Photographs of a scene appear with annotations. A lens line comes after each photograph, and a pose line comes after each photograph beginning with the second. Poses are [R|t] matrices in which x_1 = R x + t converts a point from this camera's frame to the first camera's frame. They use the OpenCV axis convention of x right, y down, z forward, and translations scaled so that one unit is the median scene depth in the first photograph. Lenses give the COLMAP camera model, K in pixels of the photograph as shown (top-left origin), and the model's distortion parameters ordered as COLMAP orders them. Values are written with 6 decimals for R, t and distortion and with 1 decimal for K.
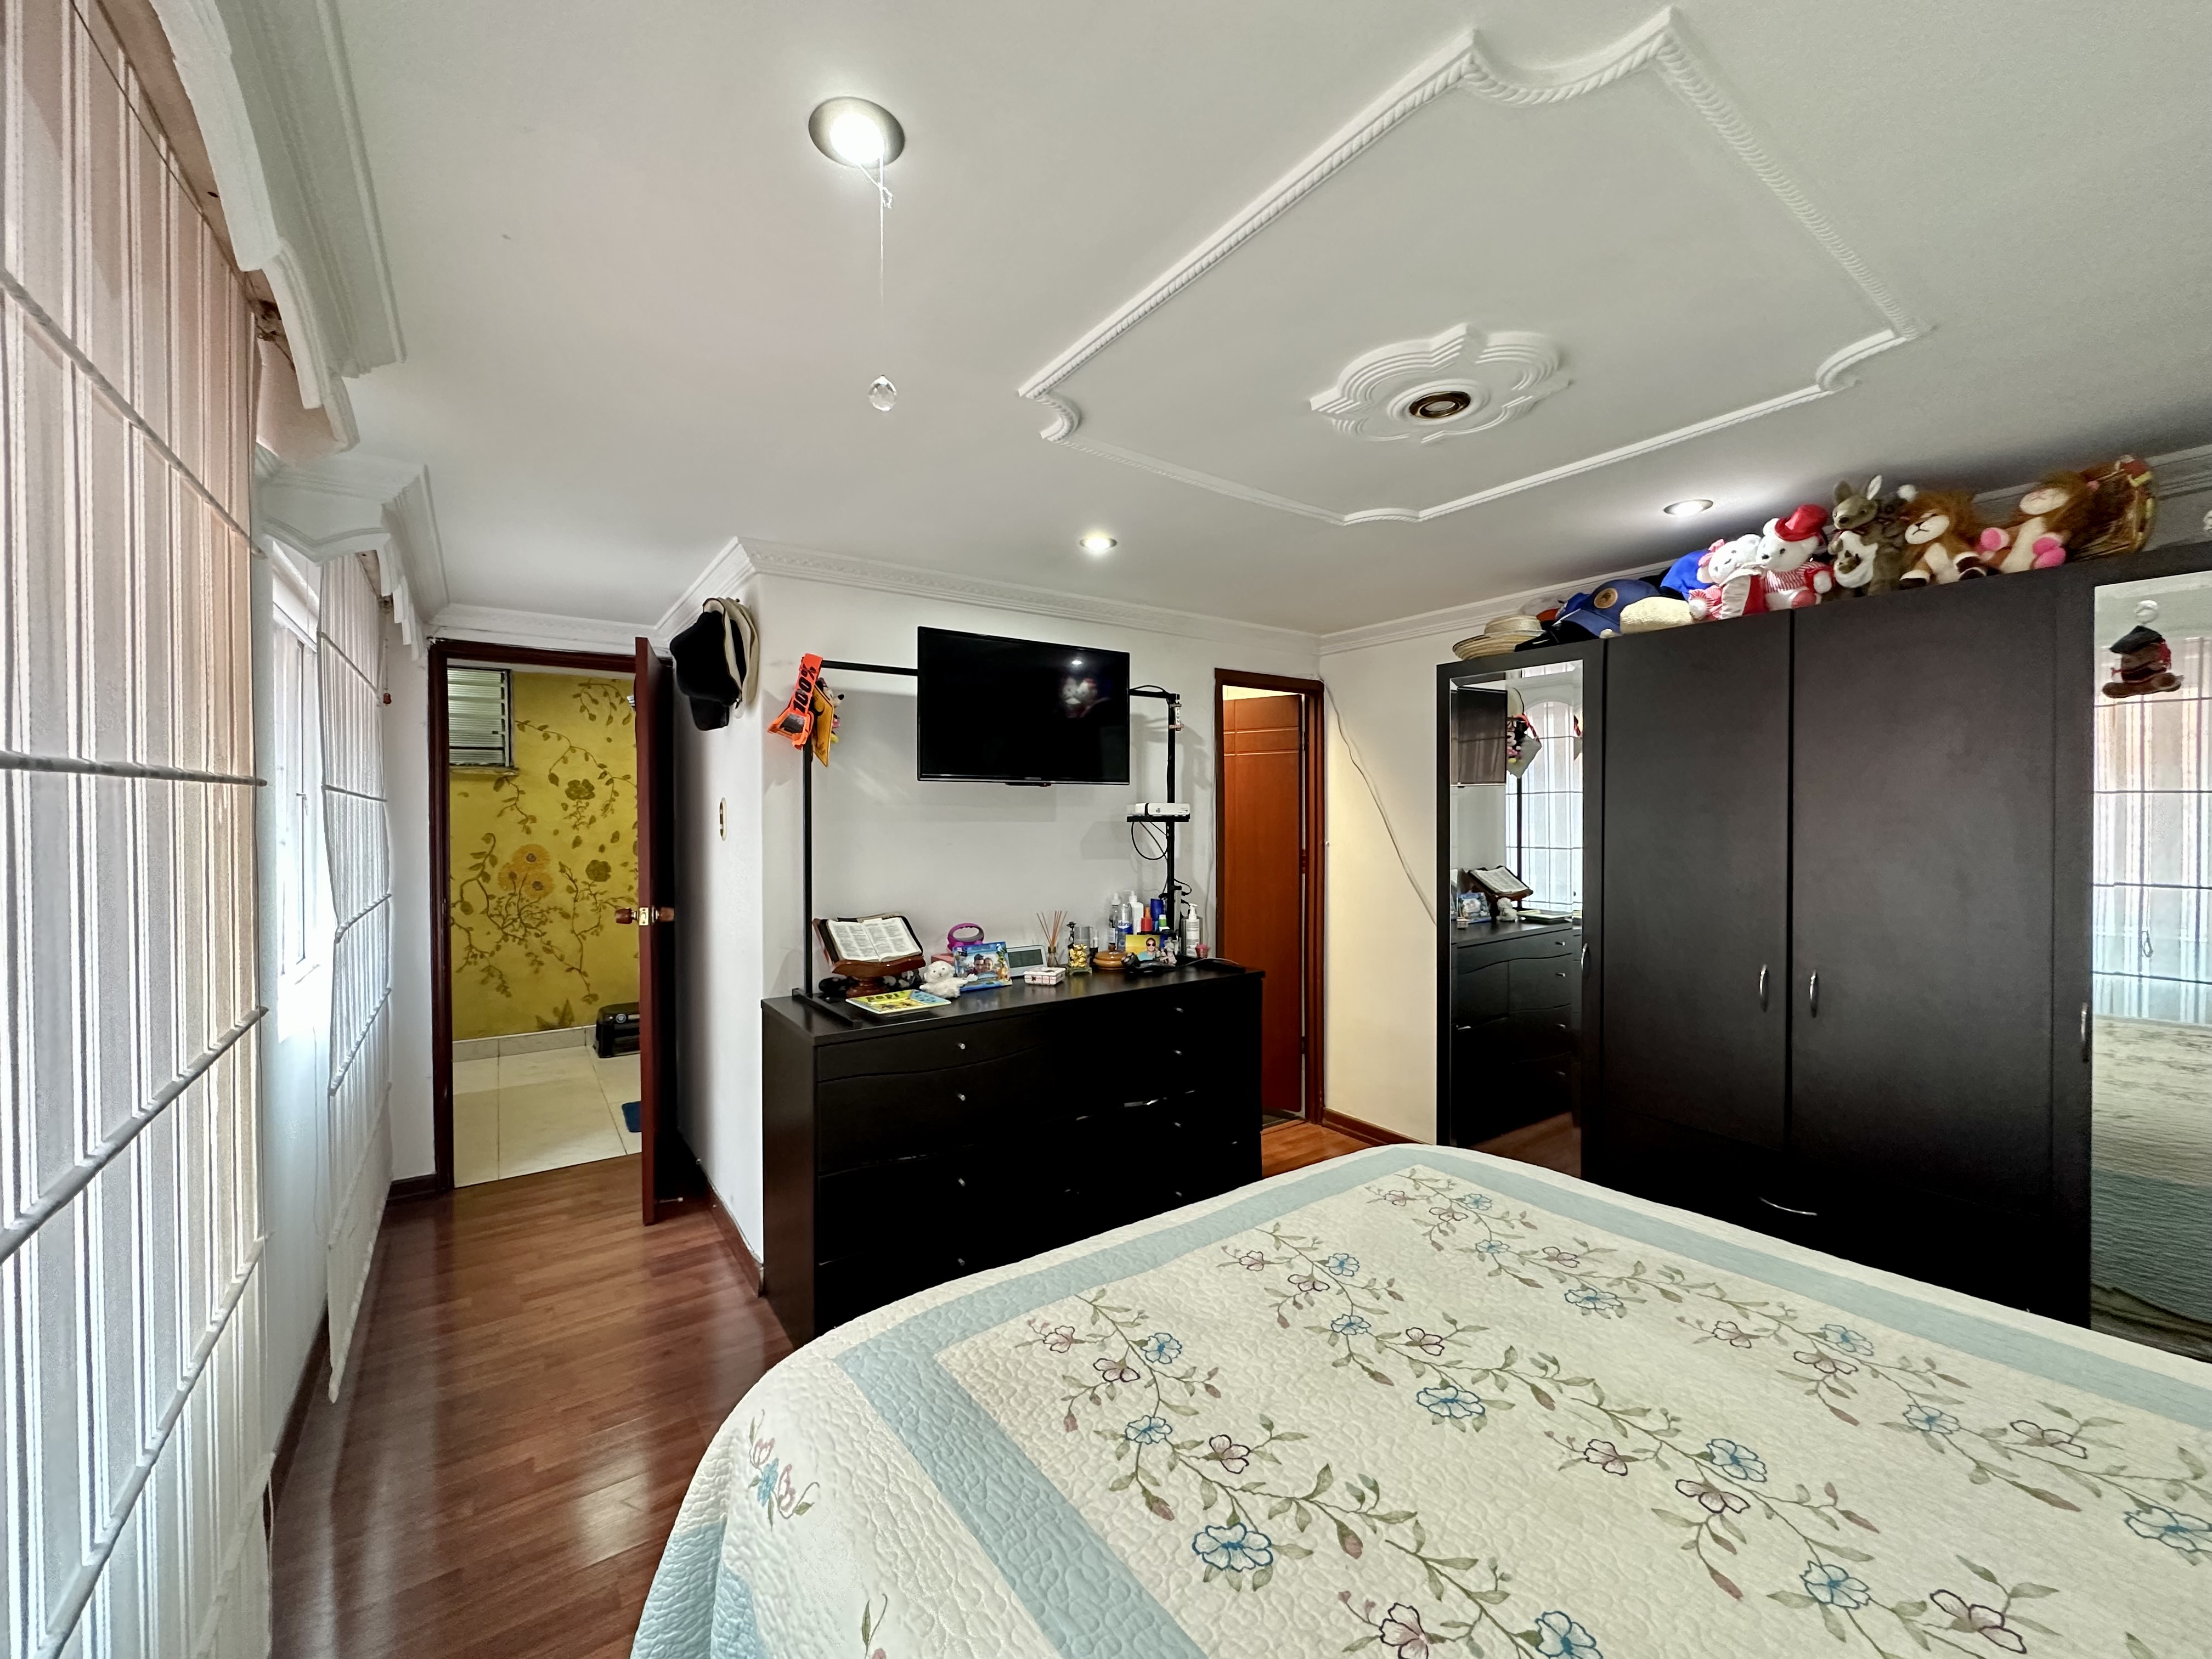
lens RADIAL K [[880.4, 0, 1105.0], [0, 880.4, 825.7], [0, 0, 1]] dist [-0.000483, 0.000173]
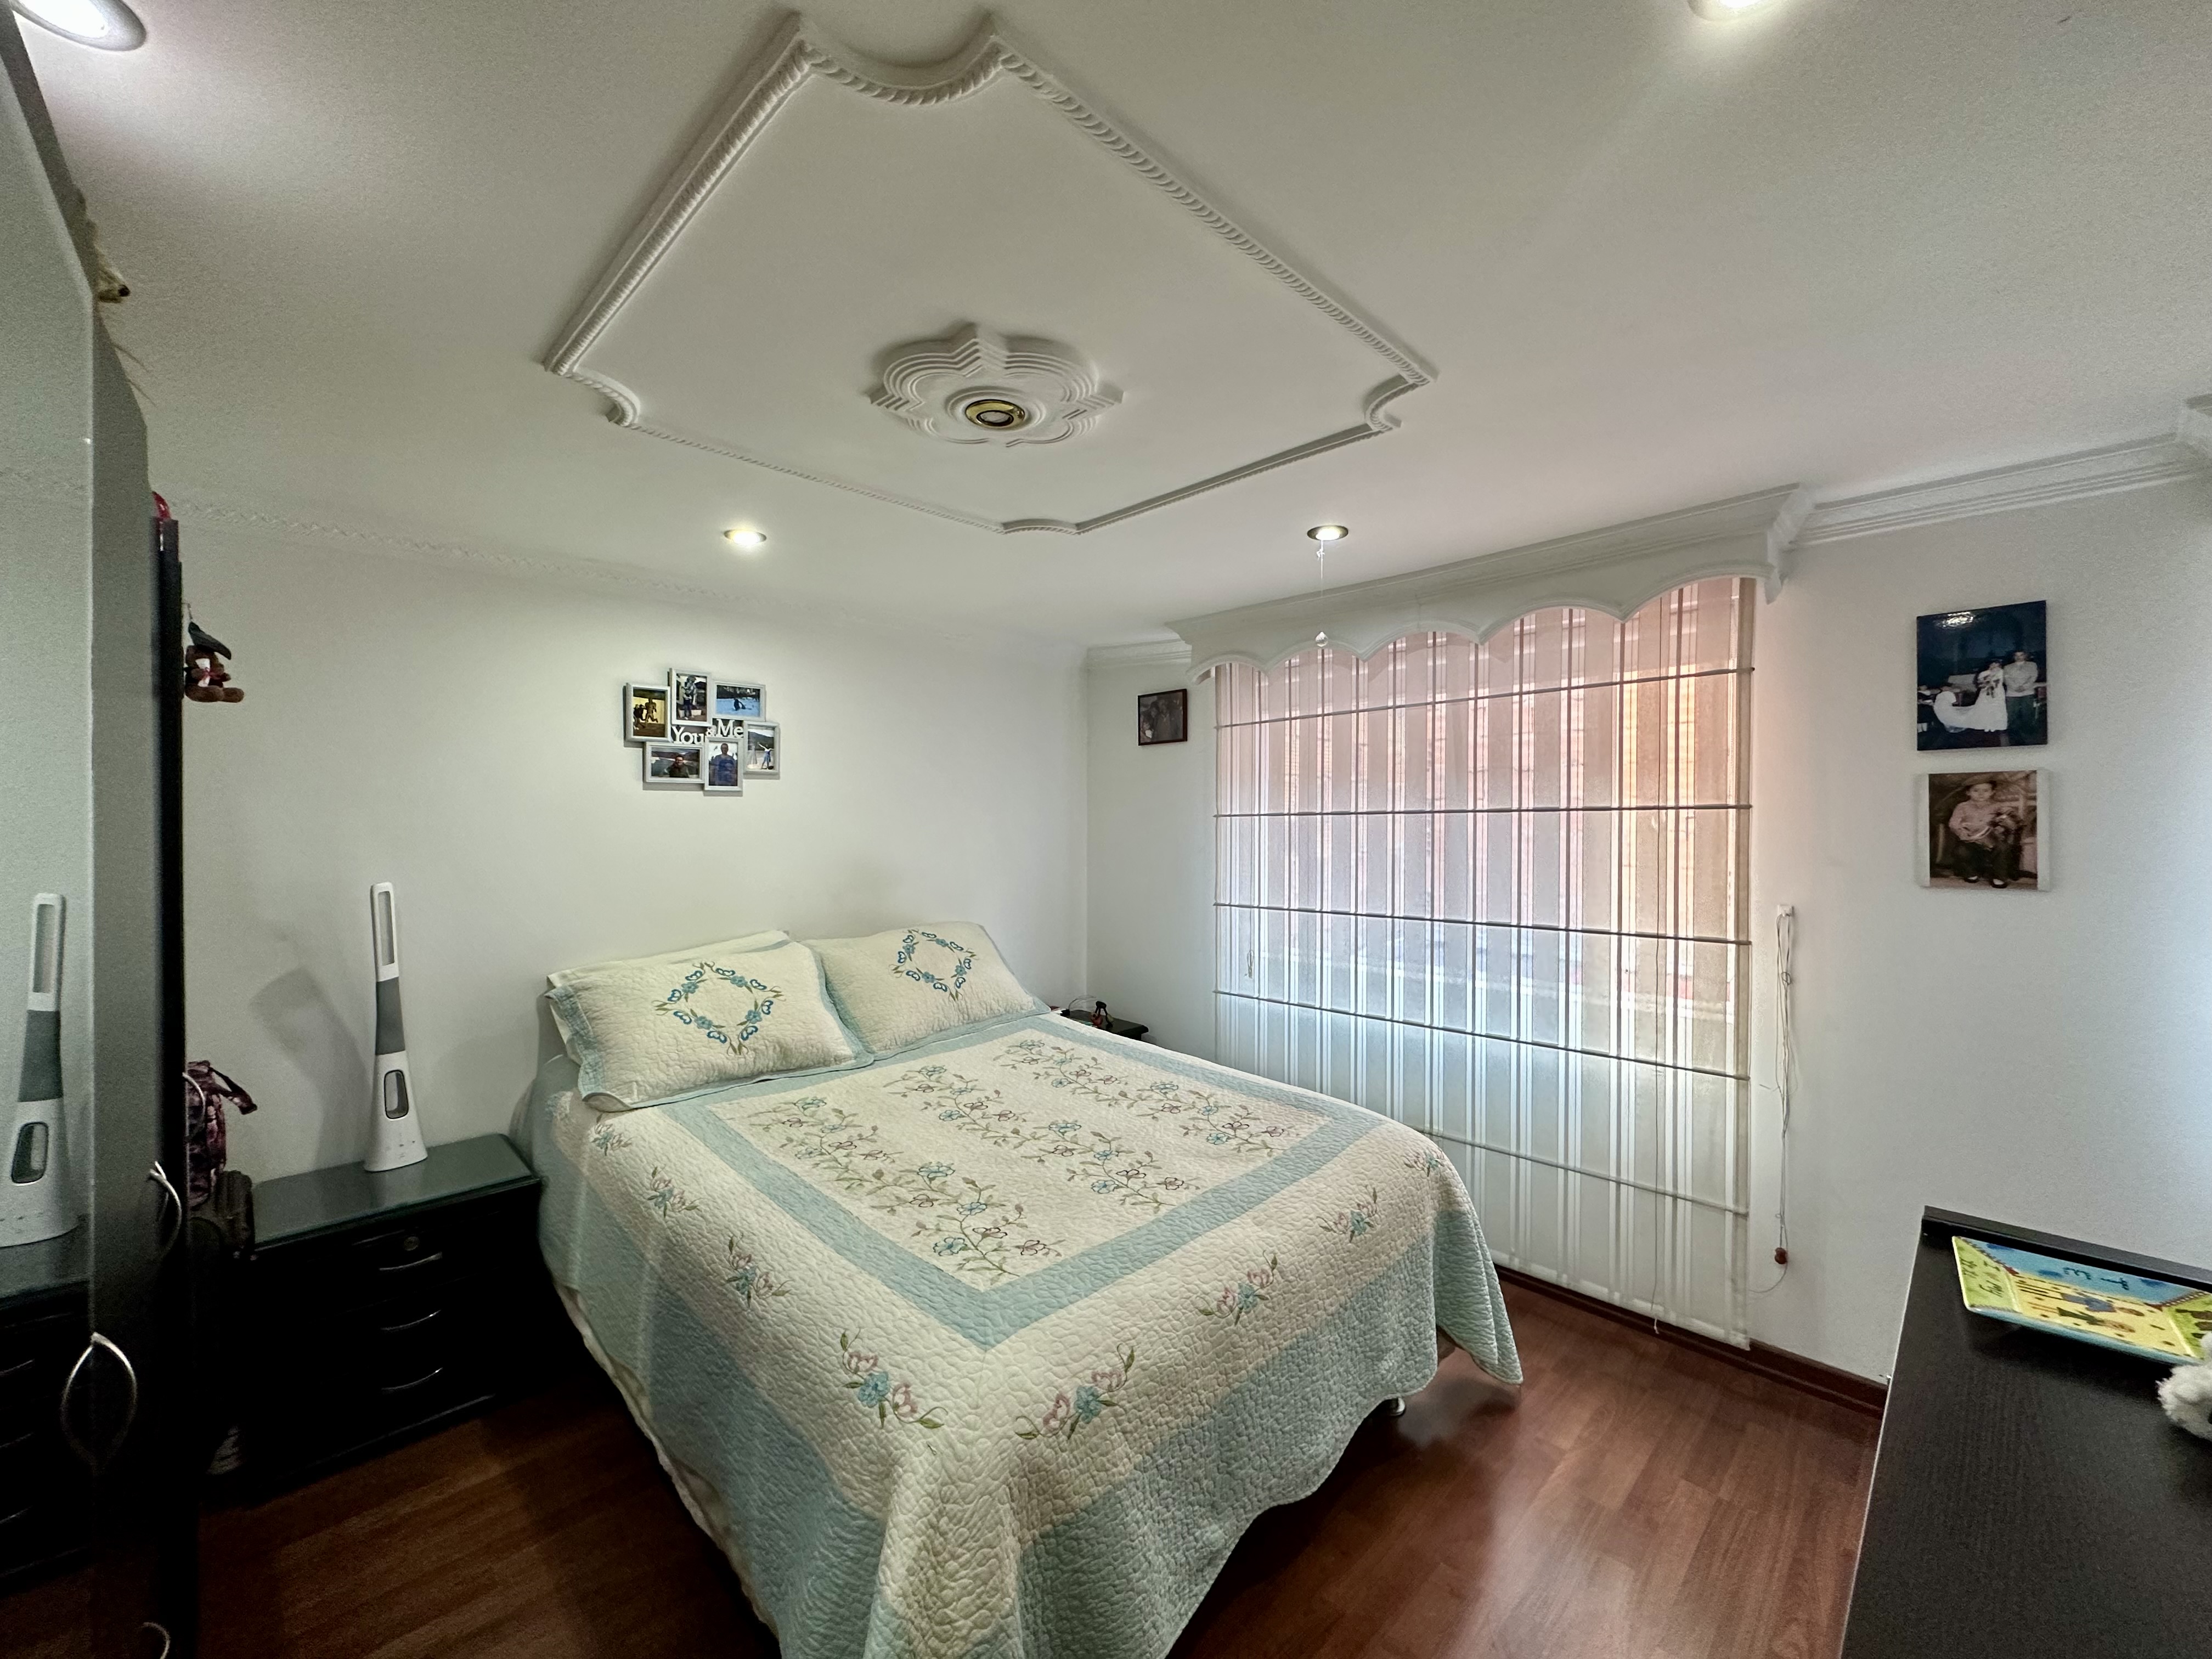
lens RADIAL K [[880.4, 0, 1105.0], [0, 880.4, 825.7], [0, 0, 1]] dist [-0.000483, 0.000173]
pose [[-0.986802, 0.004646, -0.161863, 0.480682], [0.000245, 0.999630, 0.027201, -0.056092], [0.161930, 0.026803, -0.986438, 2.282510]]
